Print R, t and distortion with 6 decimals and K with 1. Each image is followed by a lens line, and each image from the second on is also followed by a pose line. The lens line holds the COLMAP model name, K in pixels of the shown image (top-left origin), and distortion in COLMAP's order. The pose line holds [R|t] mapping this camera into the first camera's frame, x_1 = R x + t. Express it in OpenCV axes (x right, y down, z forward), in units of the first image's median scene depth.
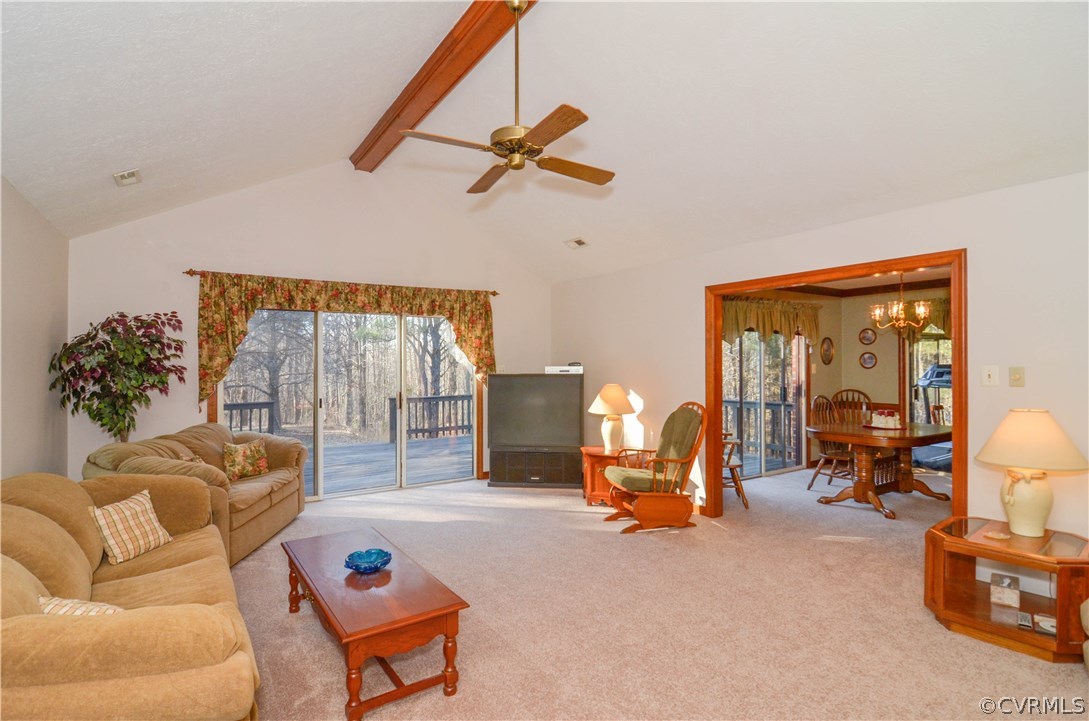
lens RADIAL K [[530.8, 0, 544.5], [0, 530.8, 360.5], [0, 0, 1]] dist [-0.002335, -0.000255]
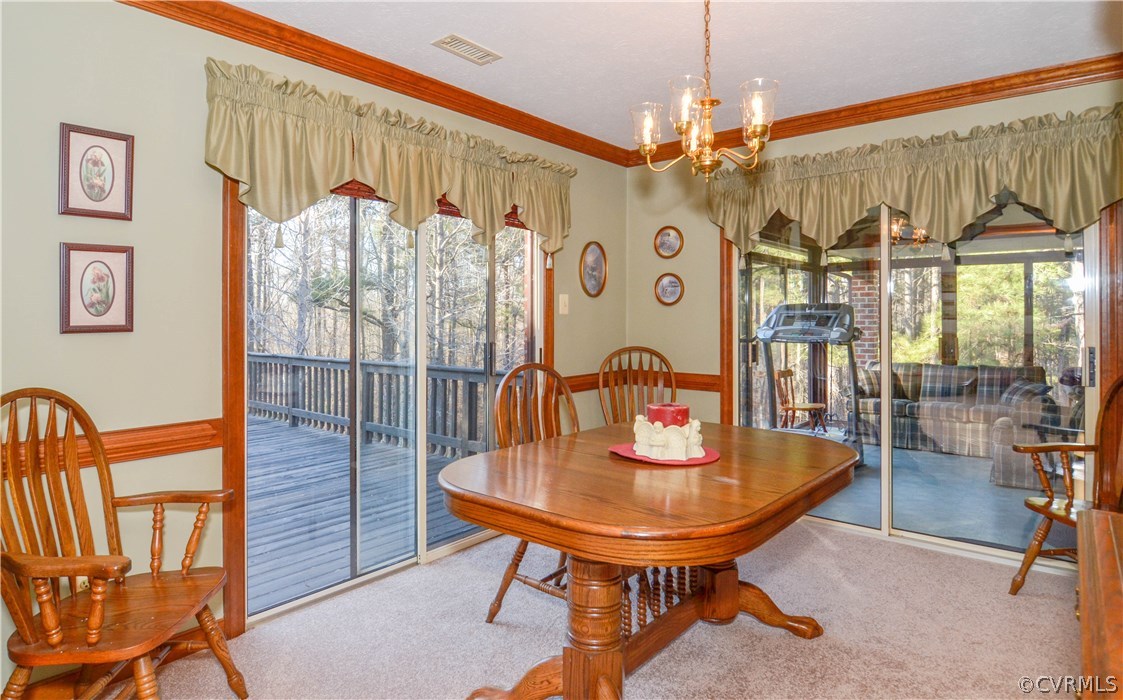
lens RADIAL K [[616.1, 0, 558.4], [0, 616.1, 313.0], [0, 0, 1]] dist [0.000604, -0.000043]
pose [[0.957259, 0.002409, 0.289224, 0.297993], [-0.000732, 0.999982, -0.005904, 0.023179], [-0.289233, 0.005439, 0.957243, 0.412646]]
